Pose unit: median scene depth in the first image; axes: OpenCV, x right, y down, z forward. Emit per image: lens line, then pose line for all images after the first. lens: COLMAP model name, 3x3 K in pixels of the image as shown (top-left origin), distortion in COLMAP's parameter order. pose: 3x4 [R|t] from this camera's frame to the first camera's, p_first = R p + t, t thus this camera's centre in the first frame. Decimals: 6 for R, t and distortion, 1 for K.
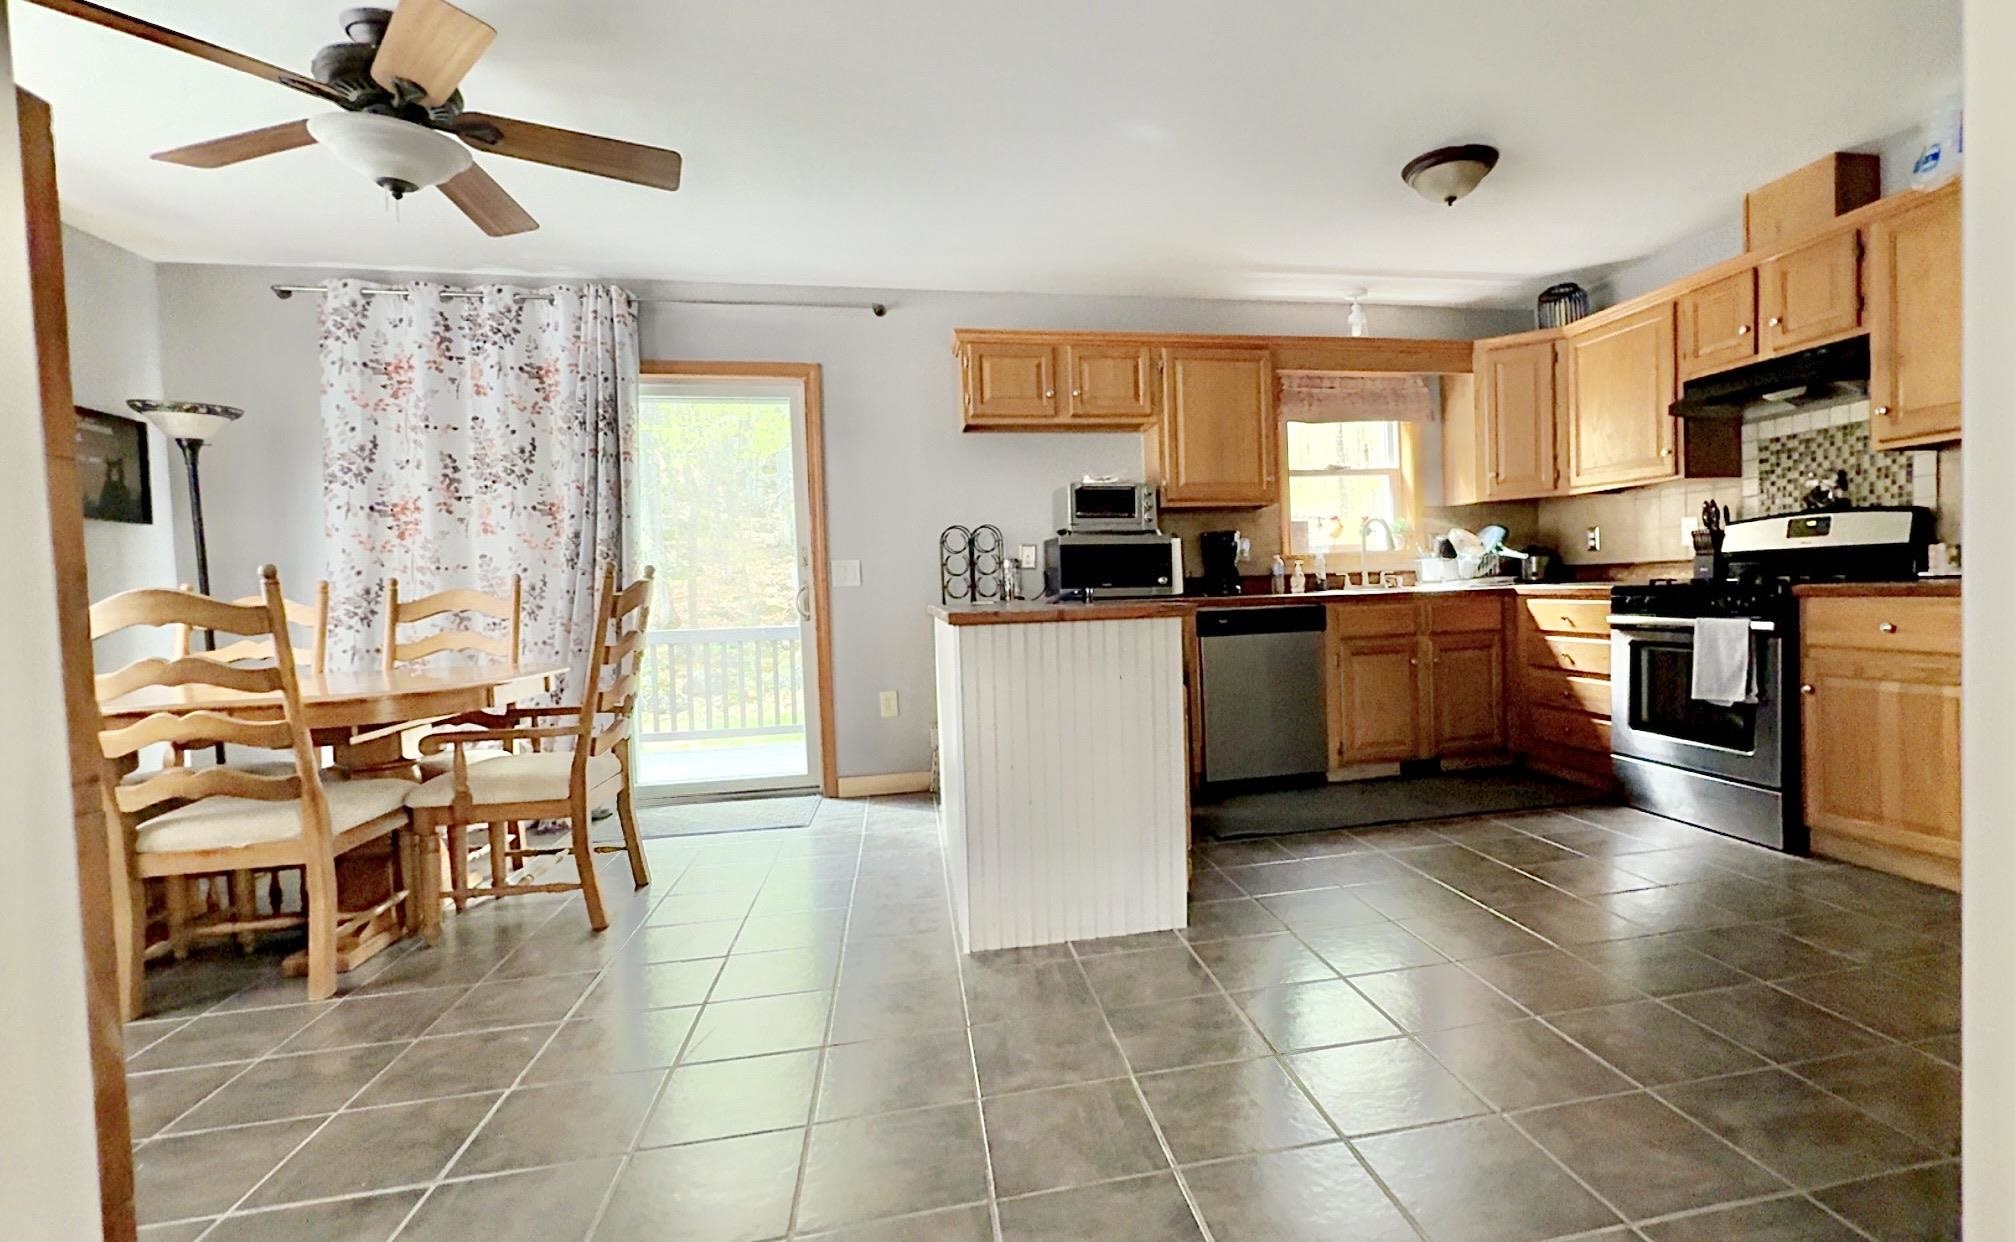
lens RADIAL K [[936.7, 0, 1101.6], [0, 936.7, 621.3], [0, 0, 1]] dist [0.000791, 0.000070]
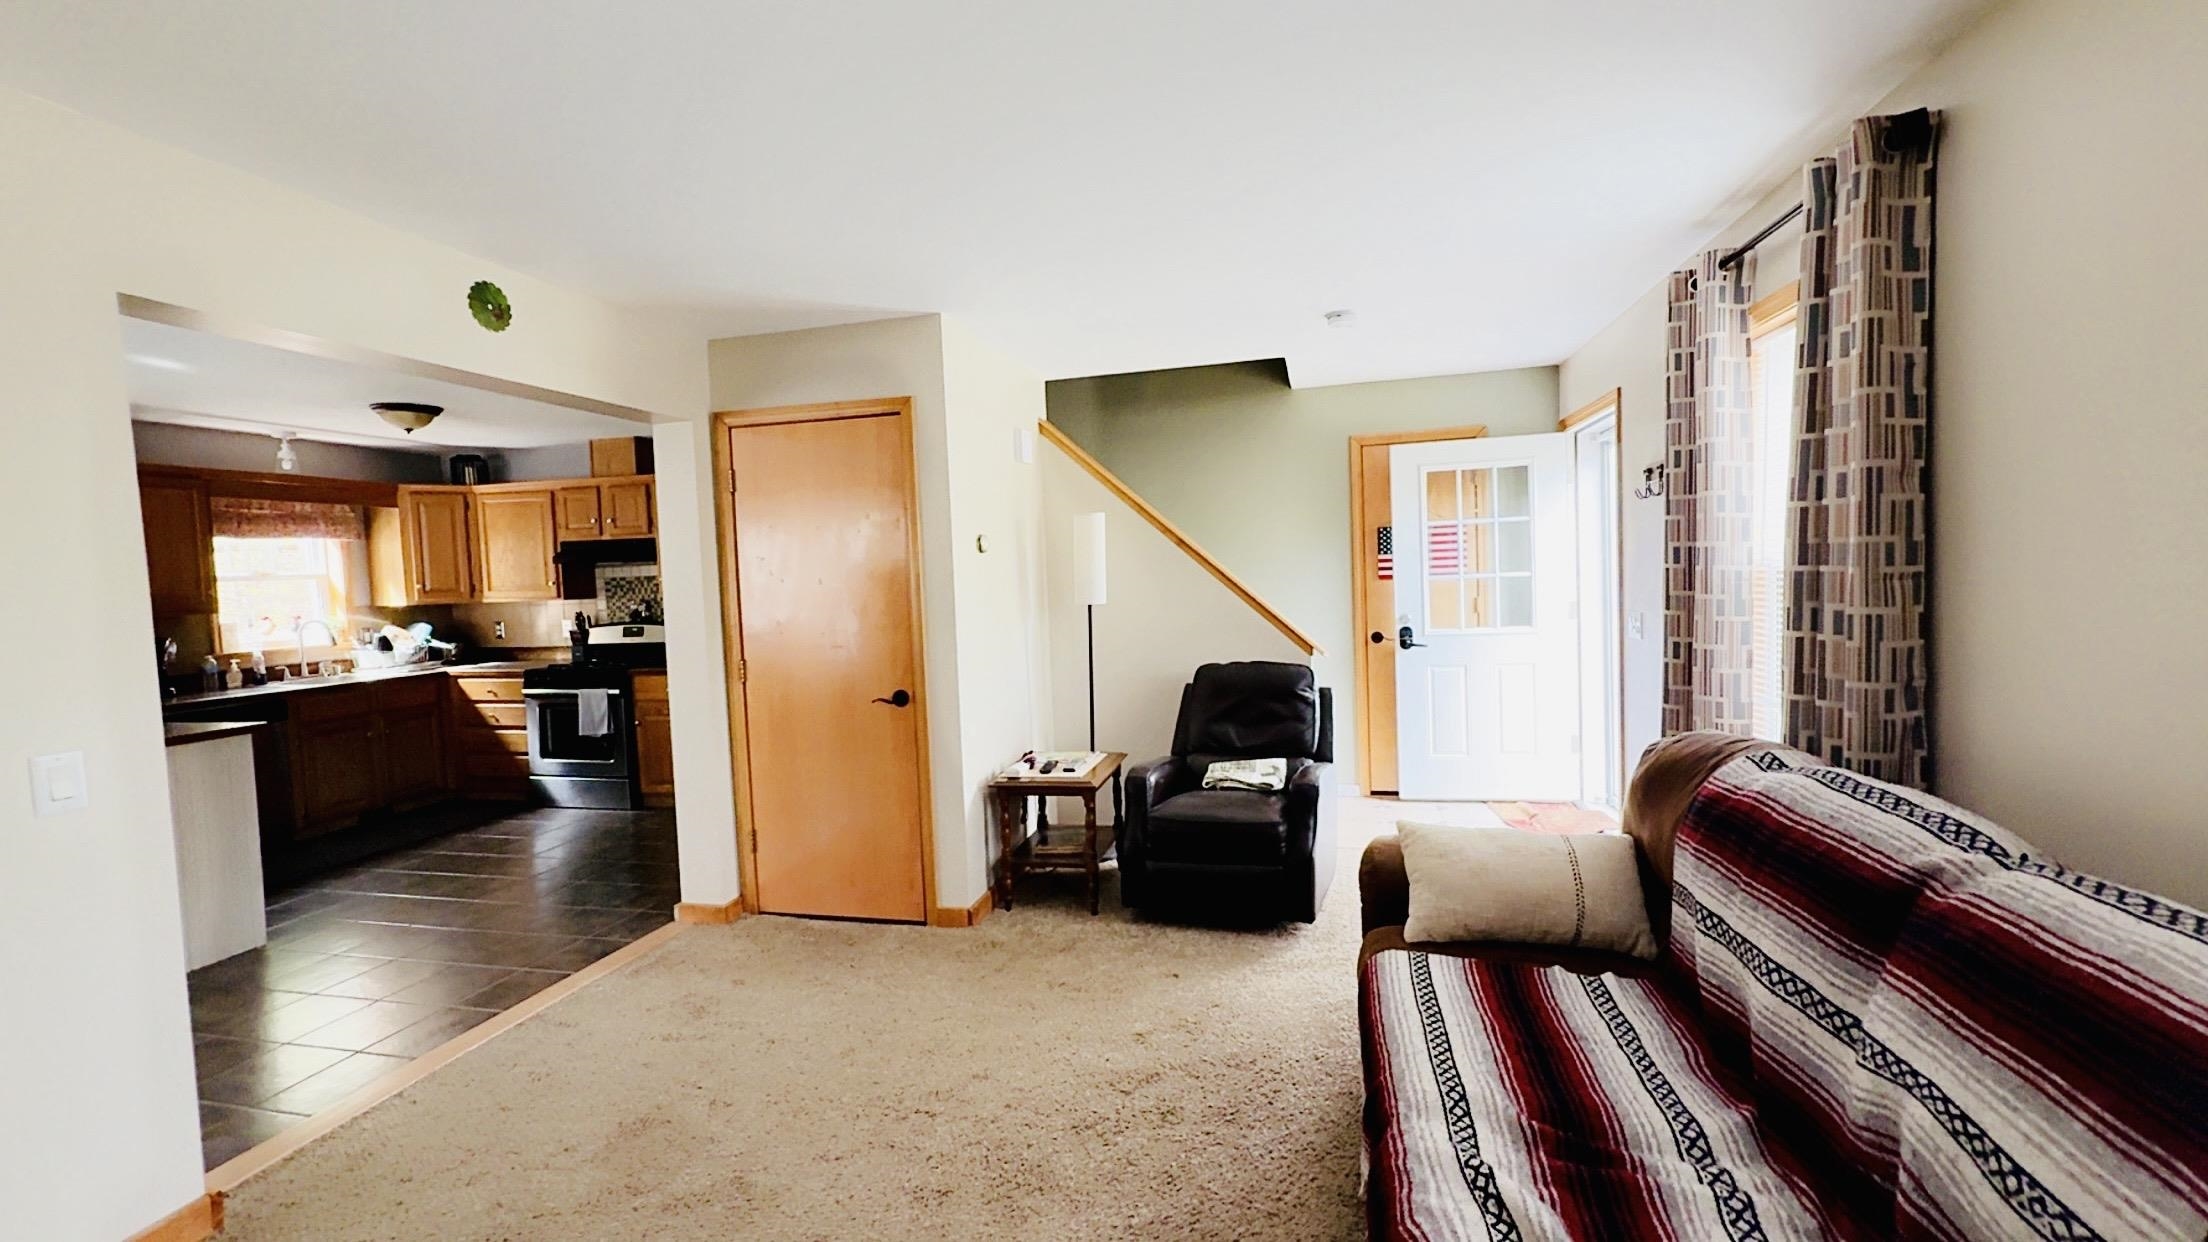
lens RADIAL K [[911.5, 0, 1104.0], [0, 911.5, 621.0], [0, 0, 1]] dist [-0.001171, -0.000014]
pose [[0.439424, -0.029450, 0.897797, -0.395509], [0.052993, 0.998572, 0.006819, -0.077306], [-0.896715, 0.044580, 0.440357, -0.548727]]
